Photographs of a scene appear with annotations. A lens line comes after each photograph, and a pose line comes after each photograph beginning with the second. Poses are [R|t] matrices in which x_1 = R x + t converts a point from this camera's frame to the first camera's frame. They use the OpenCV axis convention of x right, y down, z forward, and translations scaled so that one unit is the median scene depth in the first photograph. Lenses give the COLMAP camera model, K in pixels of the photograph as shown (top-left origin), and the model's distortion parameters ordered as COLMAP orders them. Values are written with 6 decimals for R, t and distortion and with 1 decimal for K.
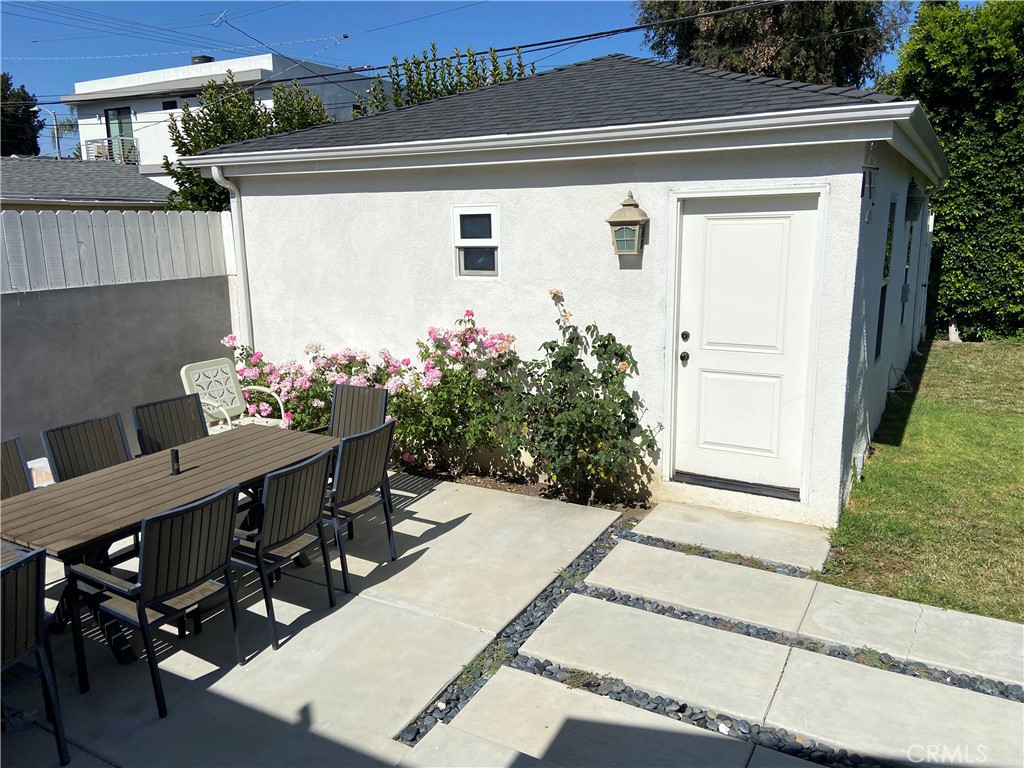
lens RADIAL K [[770.4, 0, 513.7], [0, 770.4, 381.2], [0, 0, 1]] dist [0.121000, -0.143664]
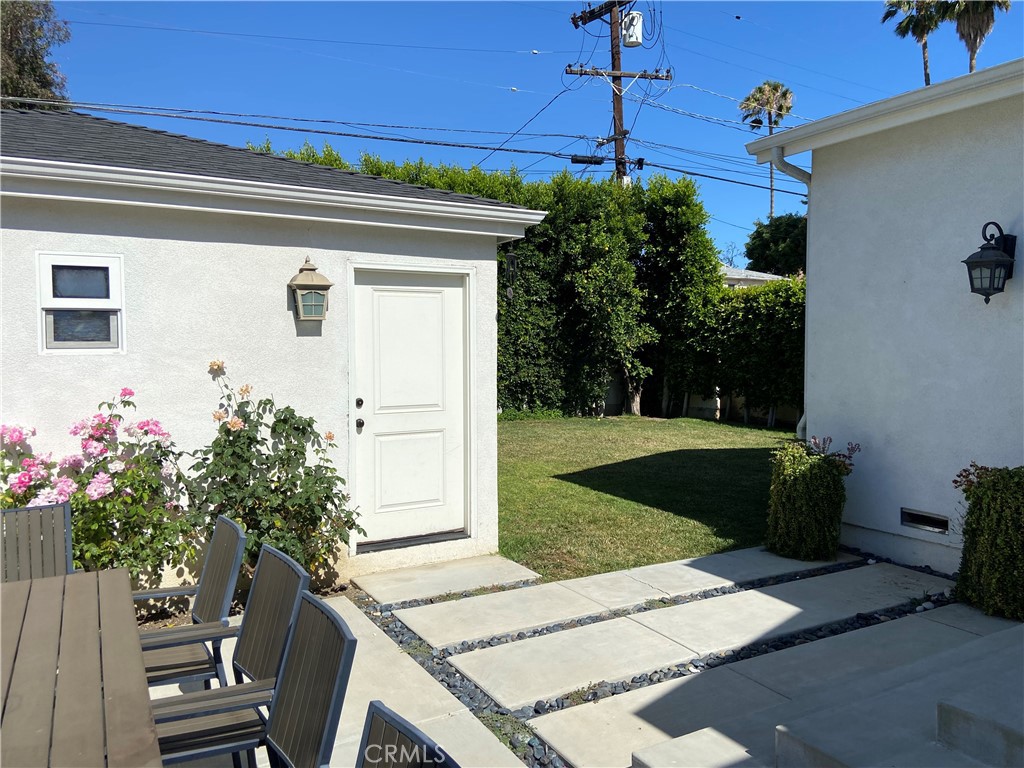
lens RADIAL K [[770.4, 0, 518.1], [0, 770.4, 385.1], [0, 0, 1]] dist [0.121000, -0.143664]
pose [[0.512729, -0.029760, 0.858035, -0.526492], [0.173862, 0.982292, -0.069823, 0.024671], [-0.840763, 0.184980, 0.508823, 0.304489]]
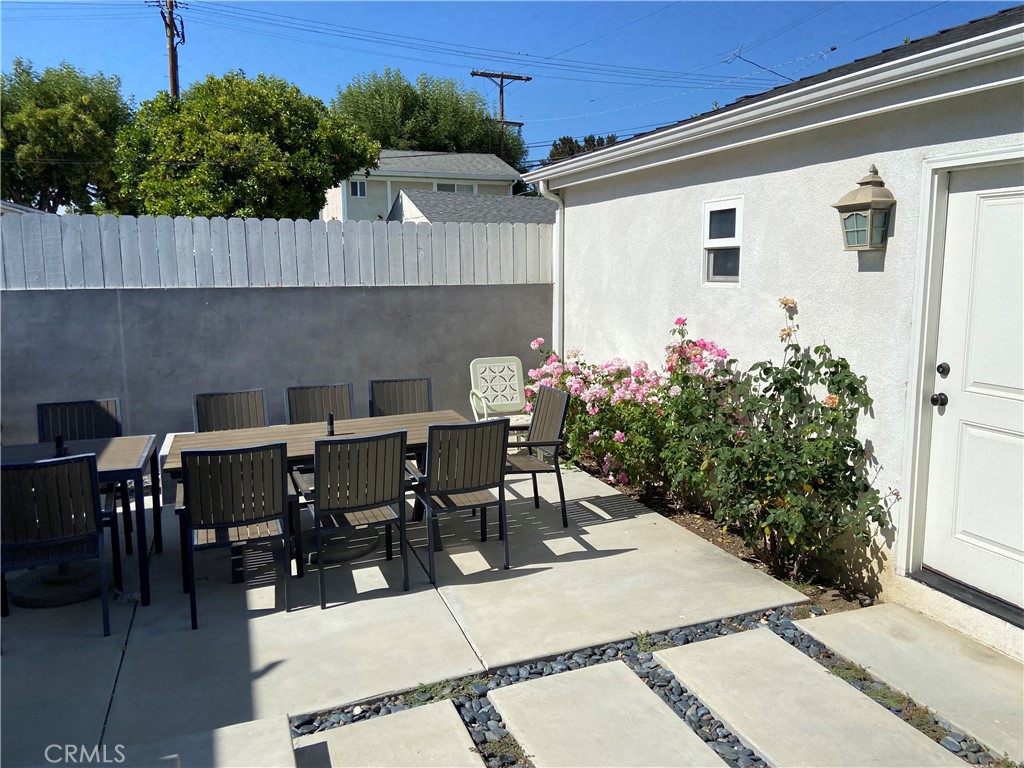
lens RADIAL K [[770.4, 0, 520.0], [0, 770.4, 380.5], [0, 0, 1]] dist [0.121000, -0.143664]
pose [[0.773004, 0.106188, -0.625451, 0.362177], [-0.136809, 0.990597, -0.000903, 0.002815], [0.619474, 0.086265, 0.780263, 0.222300]]
